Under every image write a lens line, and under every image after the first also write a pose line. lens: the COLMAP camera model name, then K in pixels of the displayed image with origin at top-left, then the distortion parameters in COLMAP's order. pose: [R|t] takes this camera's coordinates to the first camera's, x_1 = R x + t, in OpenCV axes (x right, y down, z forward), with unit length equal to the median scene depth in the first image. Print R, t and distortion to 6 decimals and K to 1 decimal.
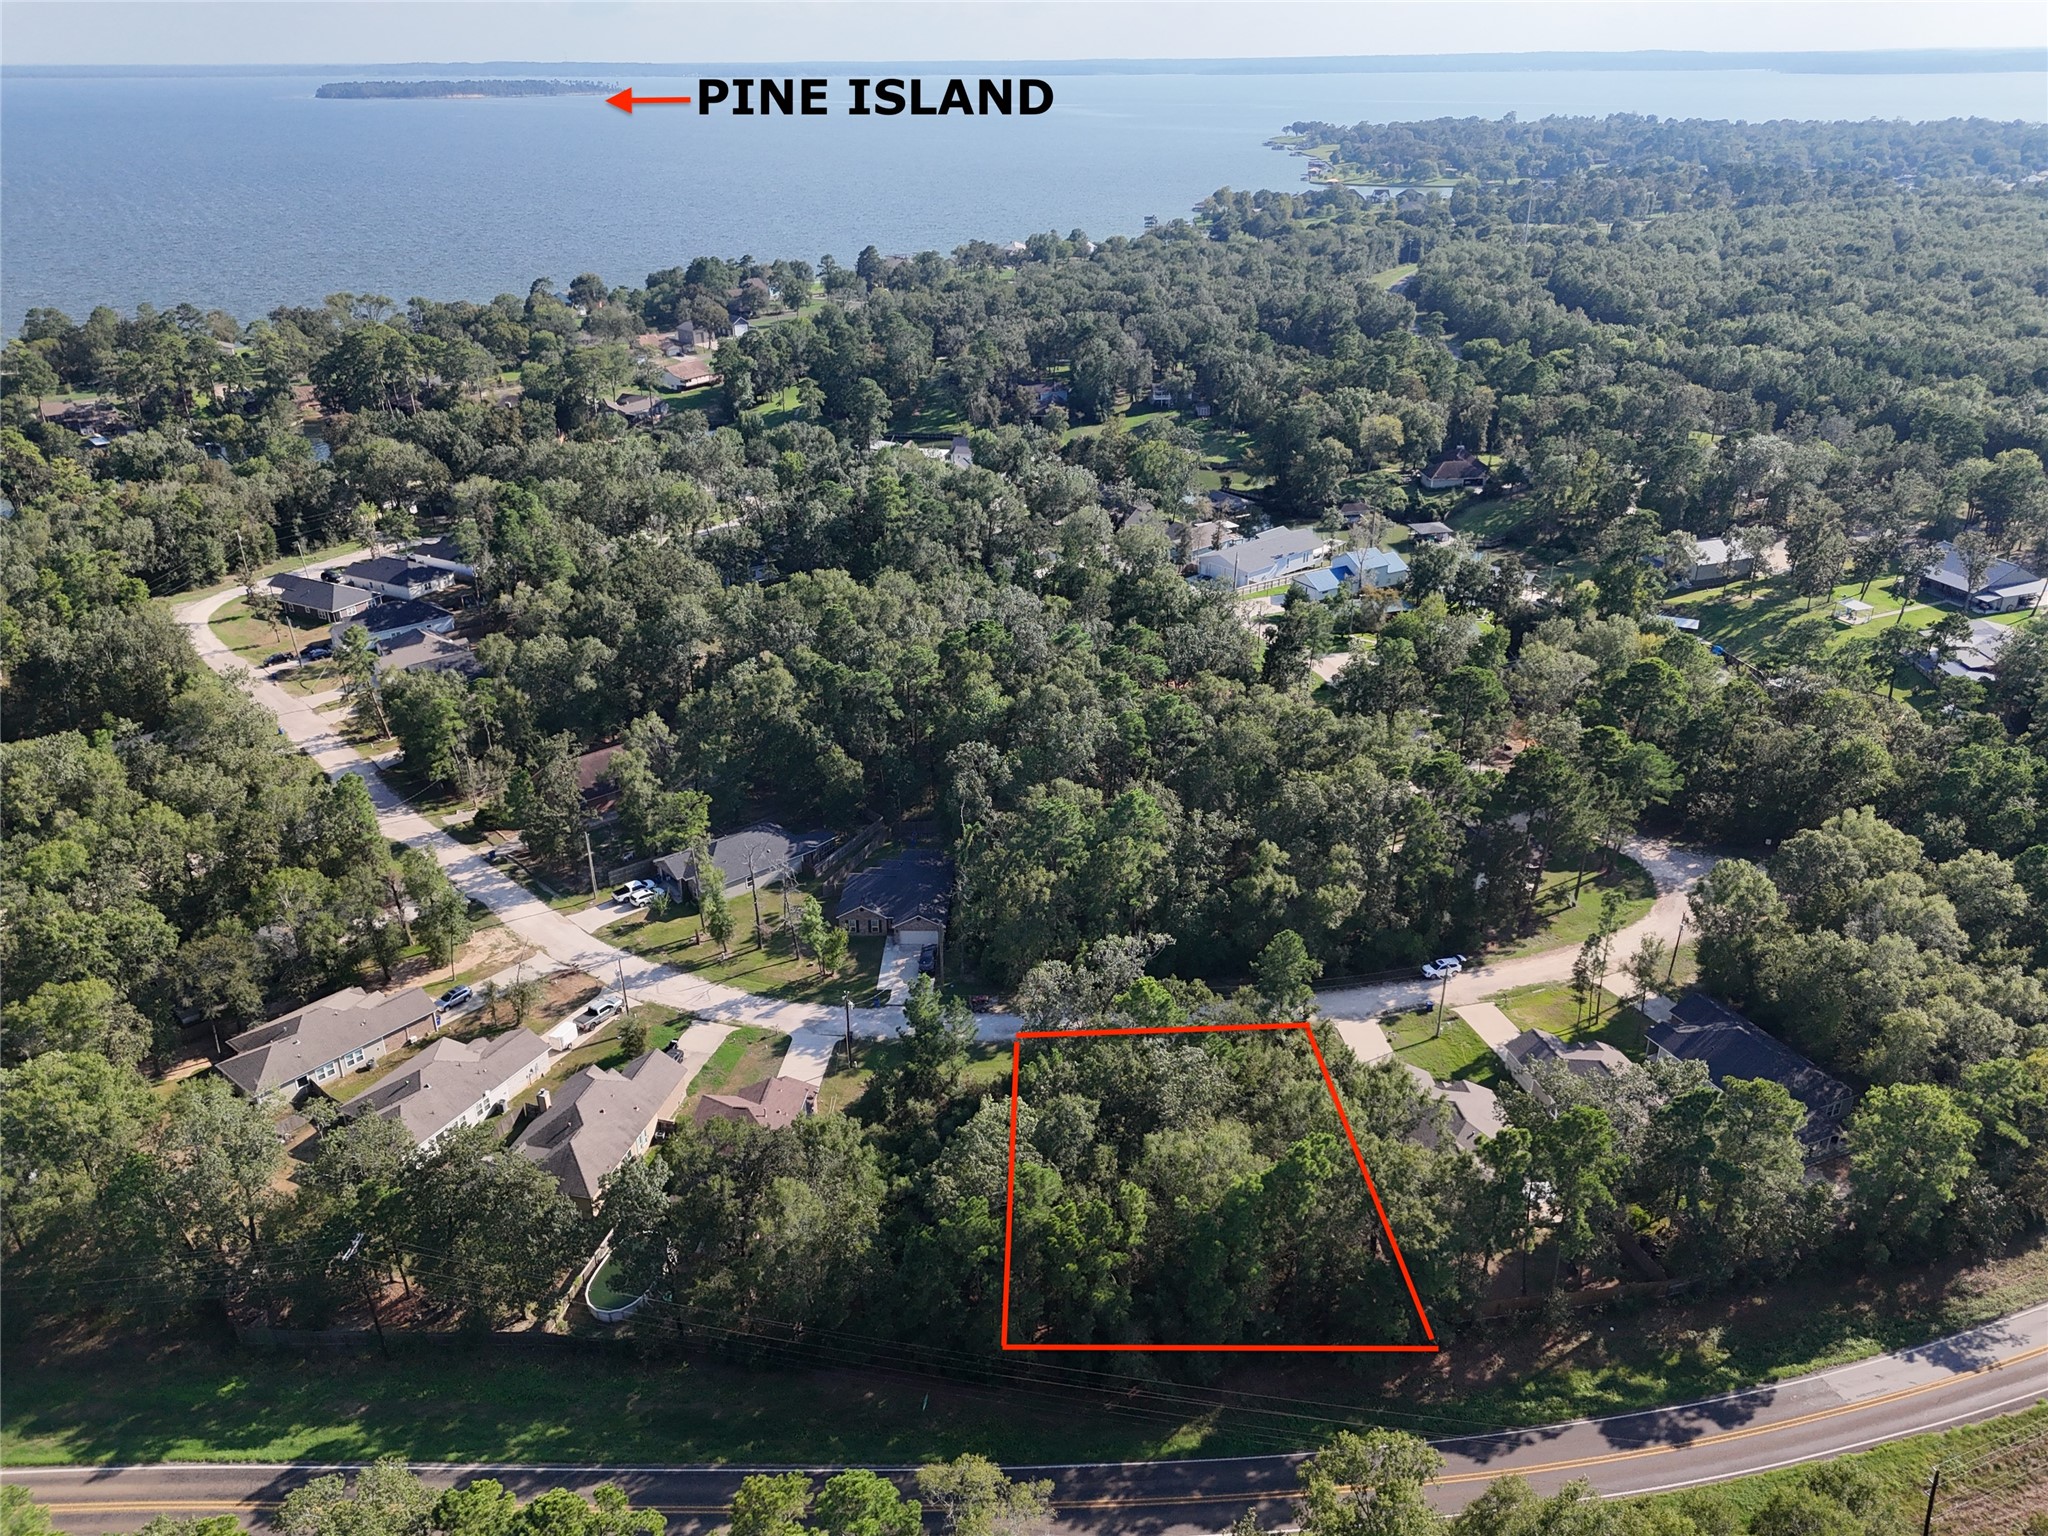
lens RADIAL K [[1511.1, 0, 1040.2], [0, 1511.1, 769.9], [0, 0, 1]] dist [0.074103, -0.069012]
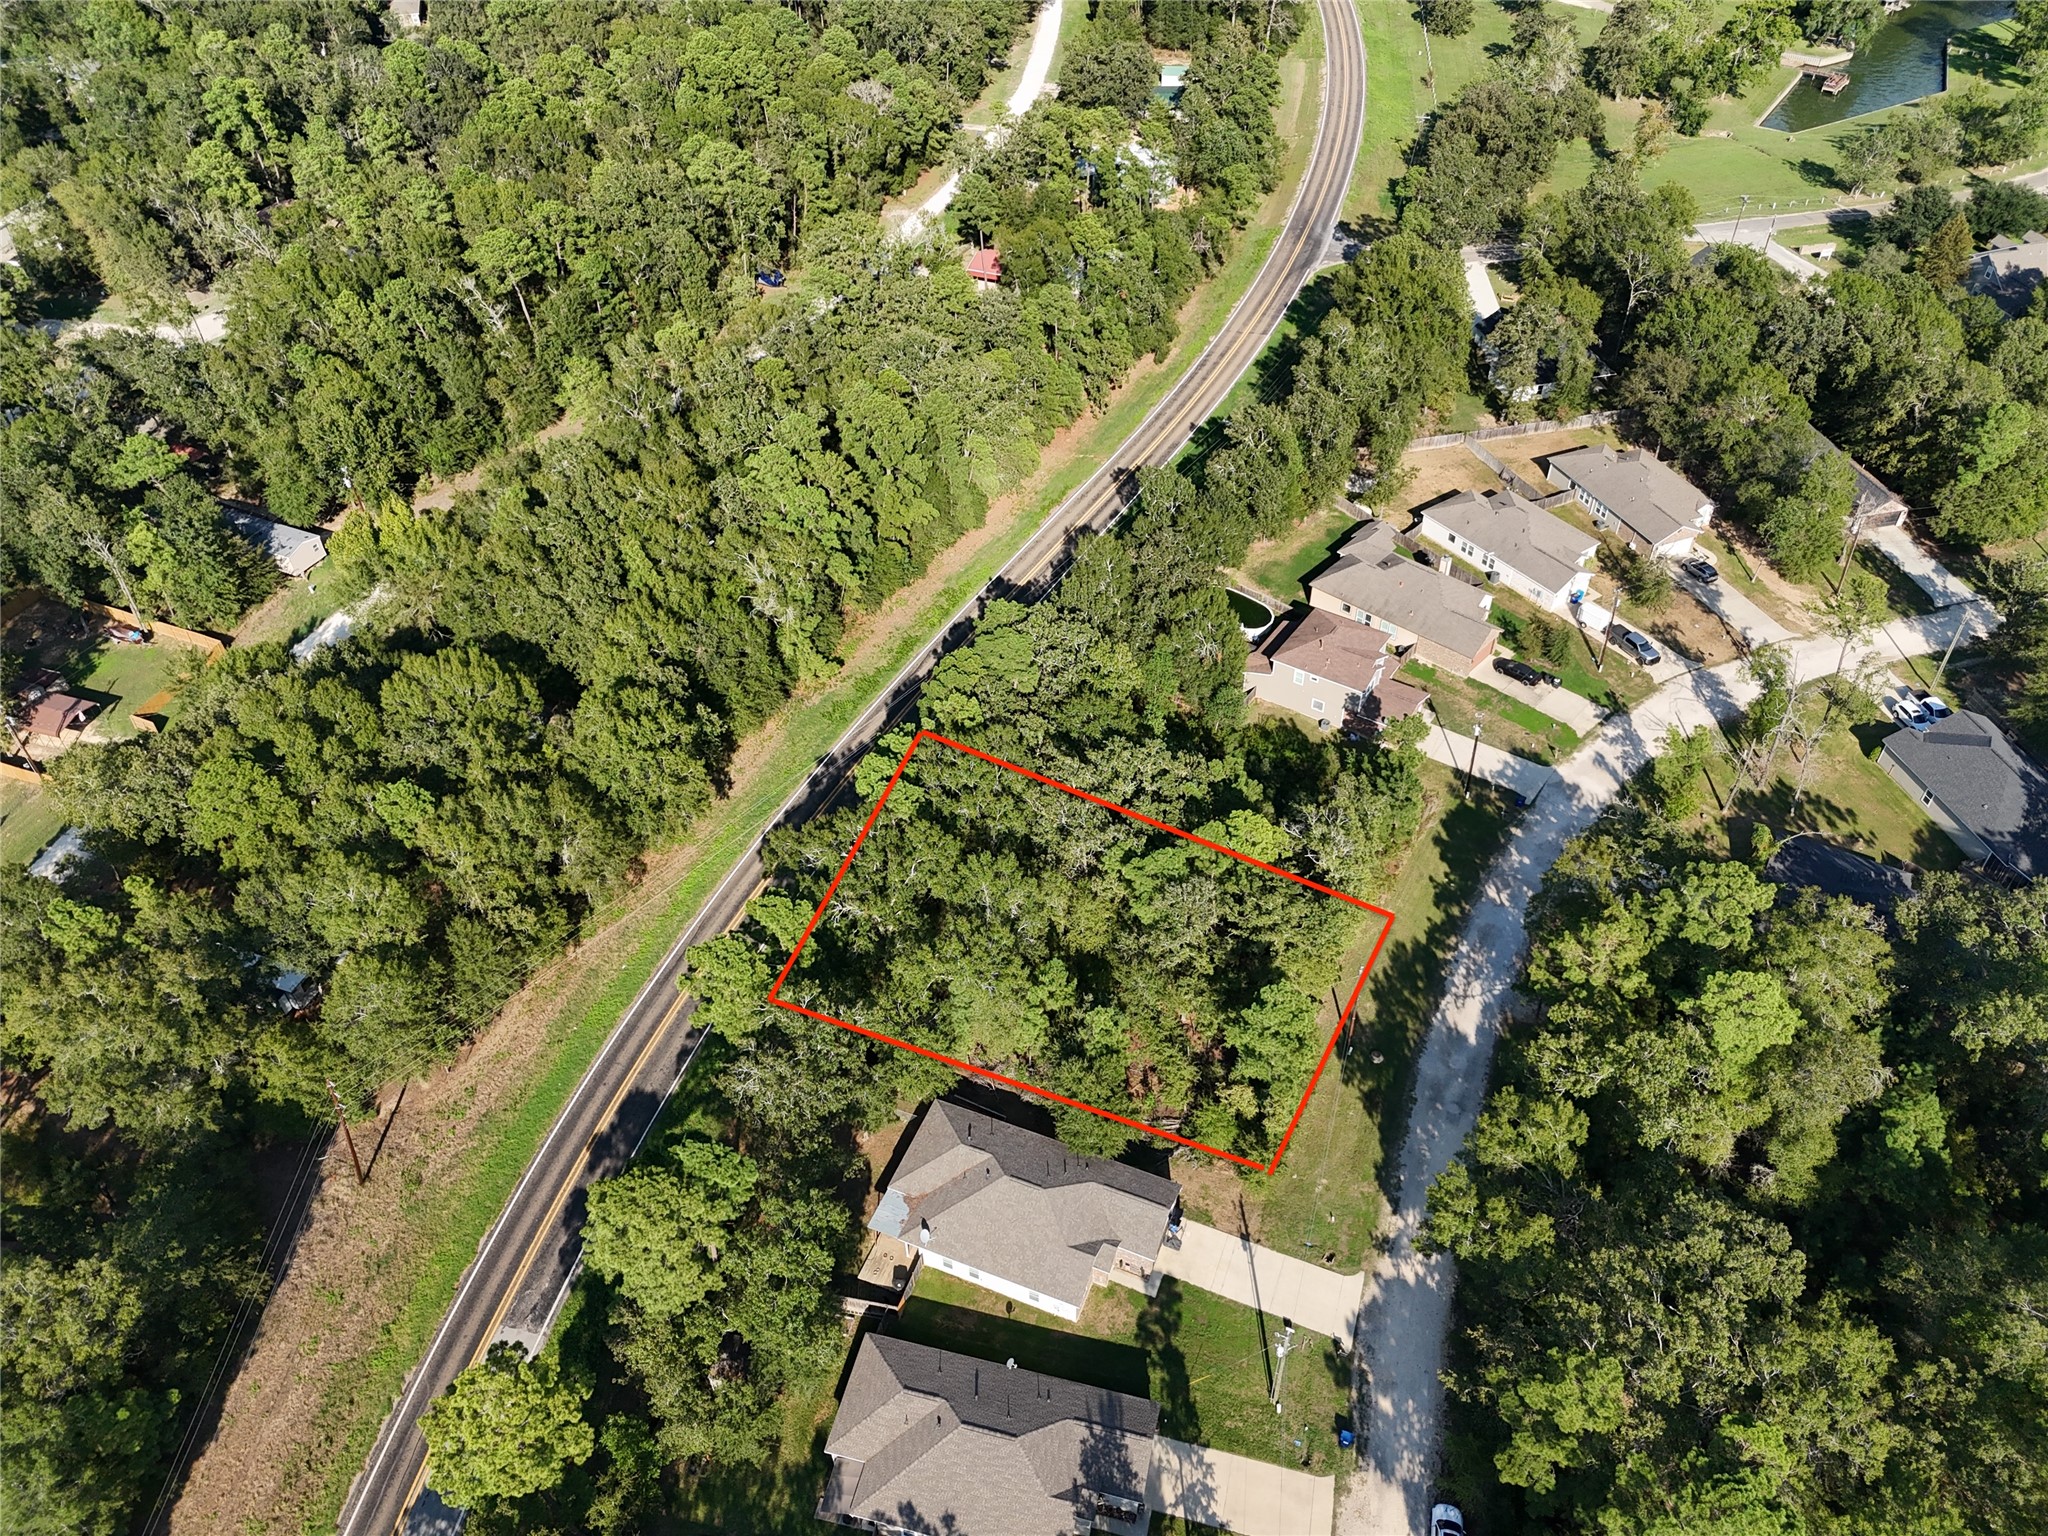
lens RADIAL K [[1511.1, 0, 1040.2], [0, 1511.1, 769.9], [0, 0, 1]] dist [0.074103, -0.069012]
pose [[-0.477776, 0.602760, -0.639070, 0.354083], [-0.358087, 0.530665, 0.768224, -0.259585], [0.802187, 0.595882, -0.037699, 0.517777]]
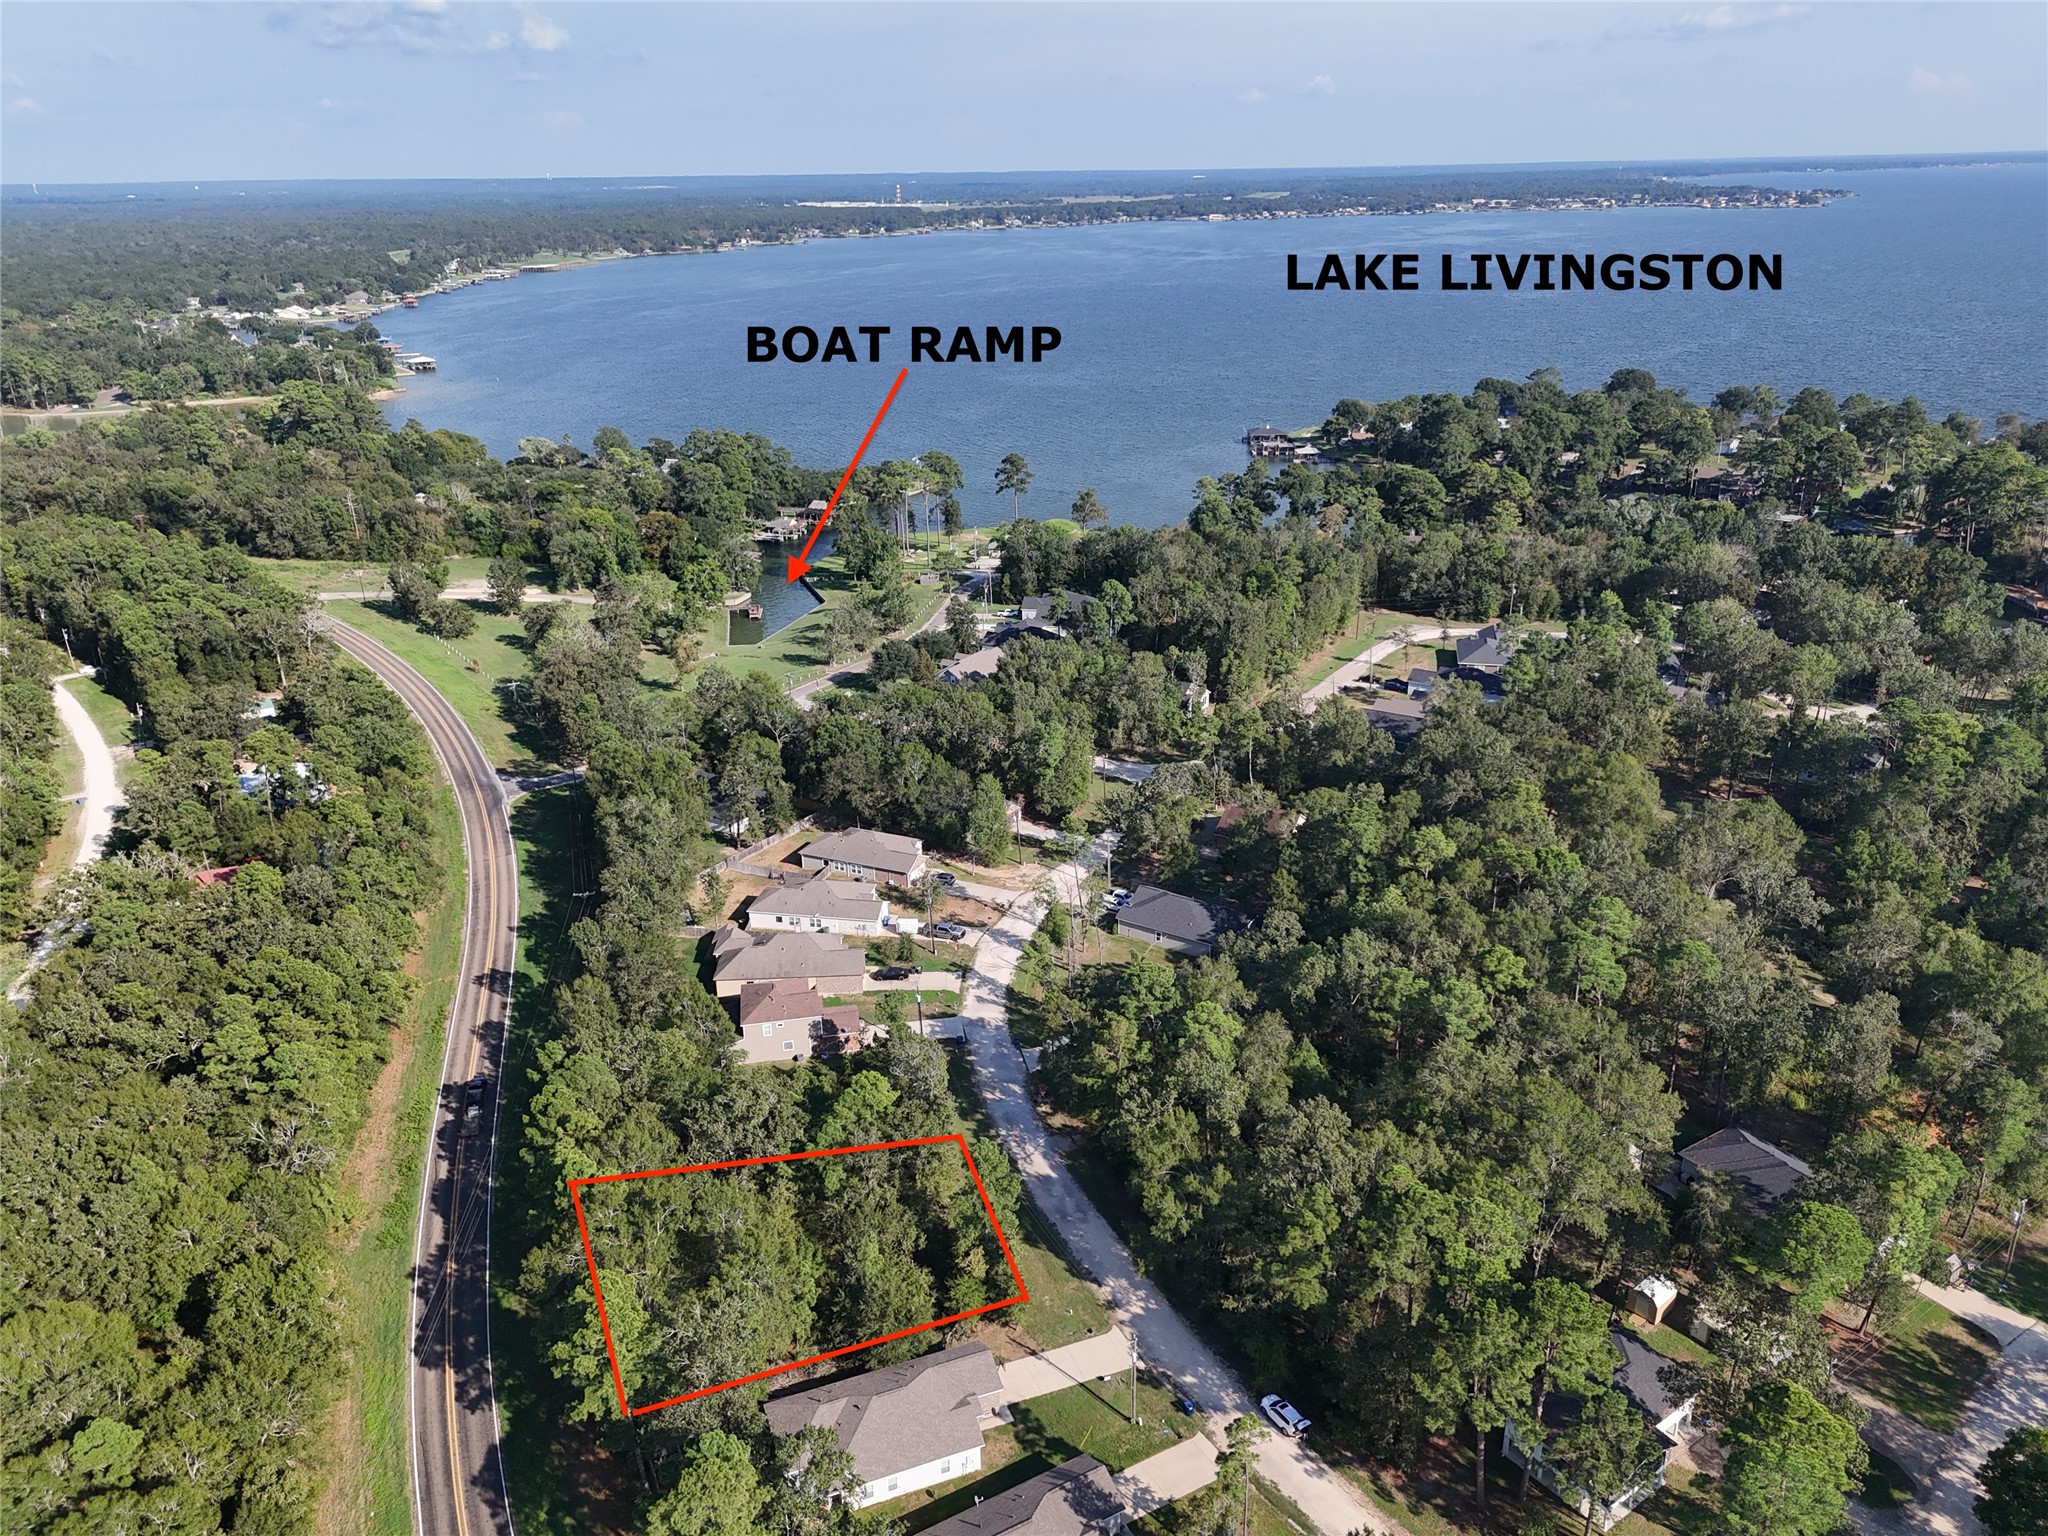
lens RADIAL K [[1511.1, 0, 1040.2], [0, 1511.1, 769.9], [0, 0, 1]] dist [0.074103, -0.069012]
pose [[0.269639, 0.356564, -0.894515, 0.551060], [-0.393759, 0.888538, 0.235488, -0.196733], [0.878777, 0.288726, 0.379984, 0.357152]]
